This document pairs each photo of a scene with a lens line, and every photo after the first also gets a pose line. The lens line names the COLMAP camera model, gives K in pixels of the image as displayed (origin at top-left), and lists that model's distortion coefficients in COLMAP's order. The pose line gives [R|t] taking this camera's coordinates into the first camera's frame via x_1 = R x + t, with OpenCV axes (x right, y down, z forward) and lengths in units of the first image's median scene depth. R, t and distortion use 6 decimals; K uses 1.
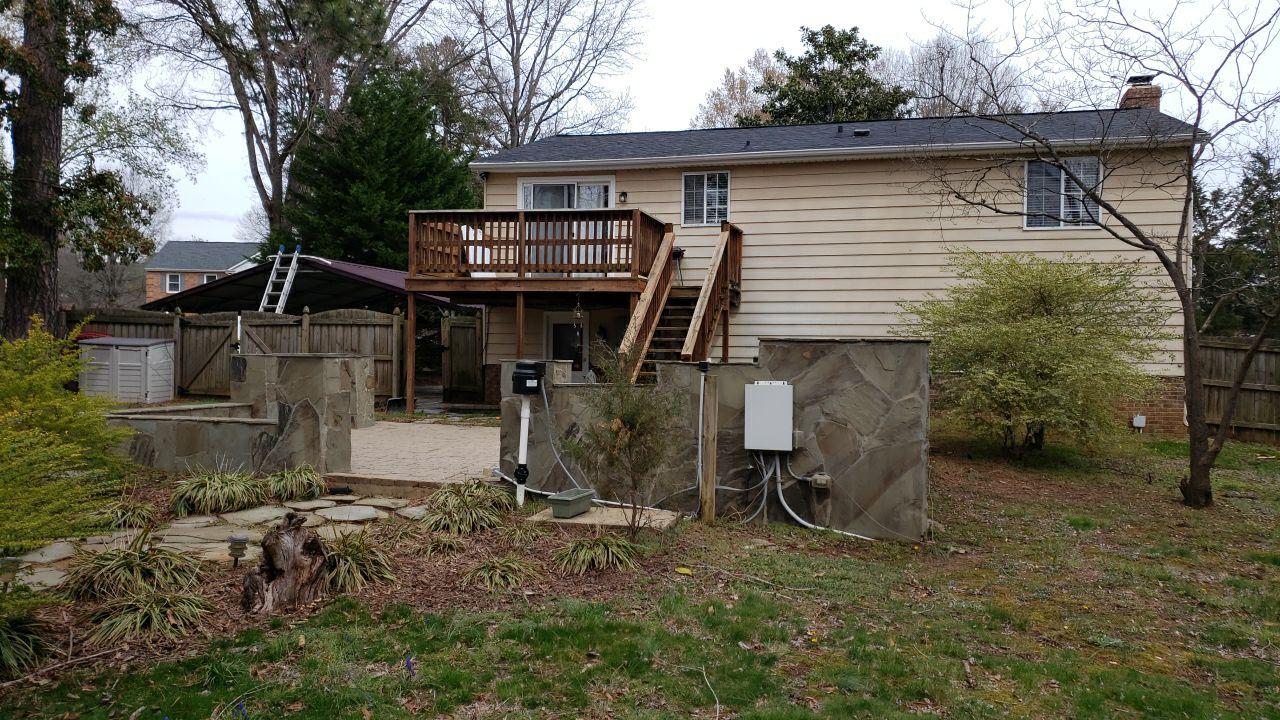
lens RADIAL K [[1006.8, 0, 662.7], [0, 1006.8, 367.9], [0, 0, 1]] dist [0.041922, -0.039841]
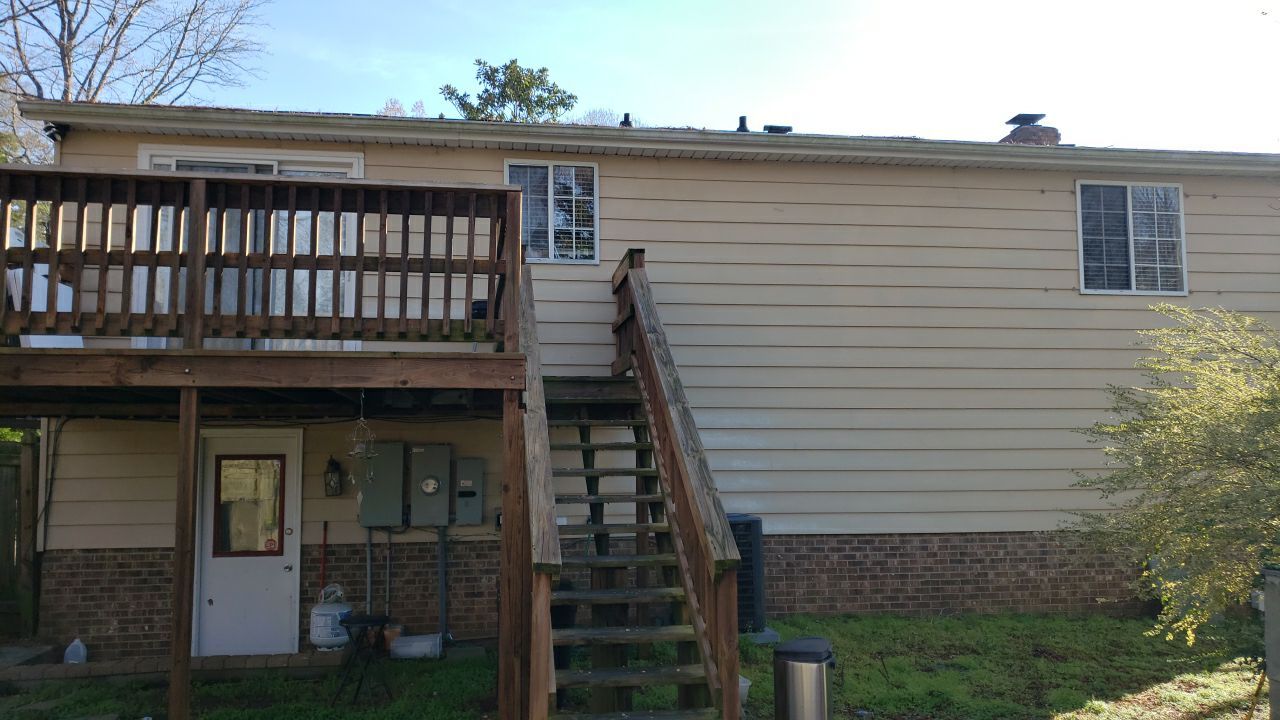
lens RADIAL K [[1006.8, 0, 630.8], [0, 1006.8, 368.9], [0, 0, 1]] dist [0.041922, -0.039841]
pose [[0.922996, 0.014709, 0.384529, -0.111321], [0.021775, 0.995672, -0.090353, -0.036912], [-0.384194, 0.091769, 0.918680, 0.483771]]
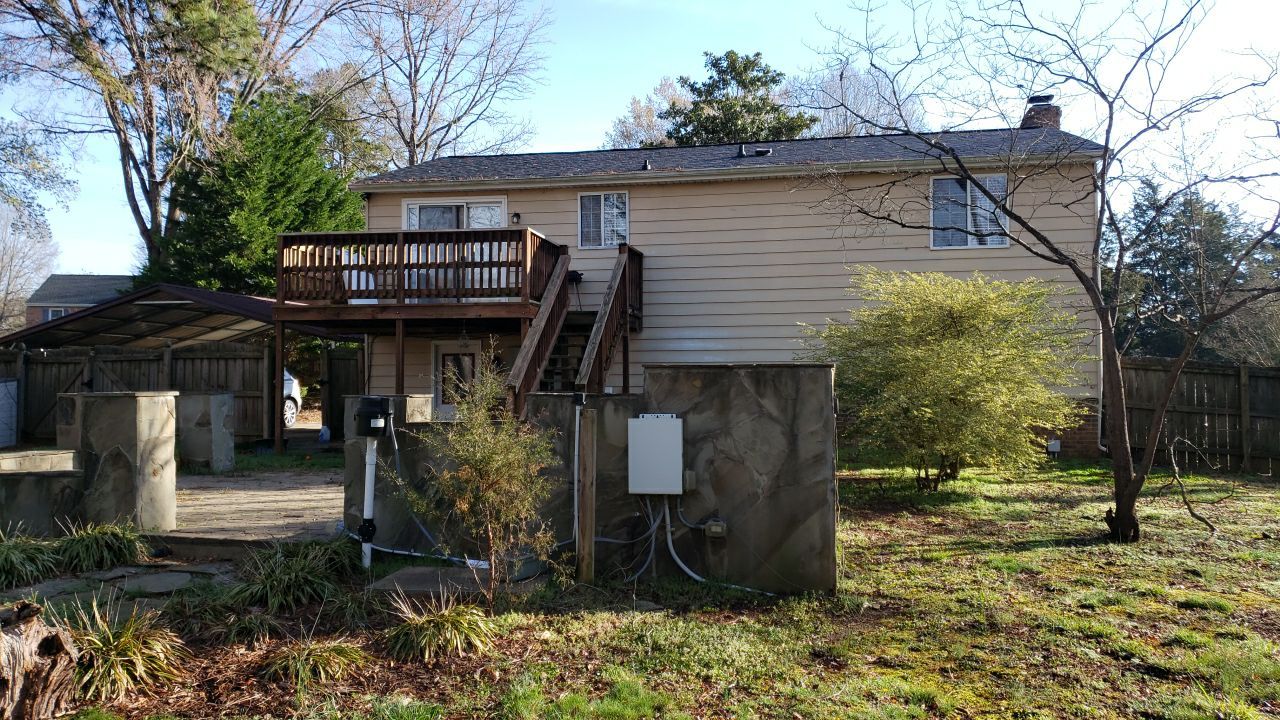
lens RADIAL K [[1006.8, 0, 650.7], [0, 1006.8, 355.3], [0, 0, 1]] dist [0.041922, -0.039841]
pose [[0.997254, -0.015432, 0.072431, 0.016502], [0.018399, 0.999011, -0.040479, -0.001281], [-0.071735, 0.041700, 0.996552, 0.054051]]
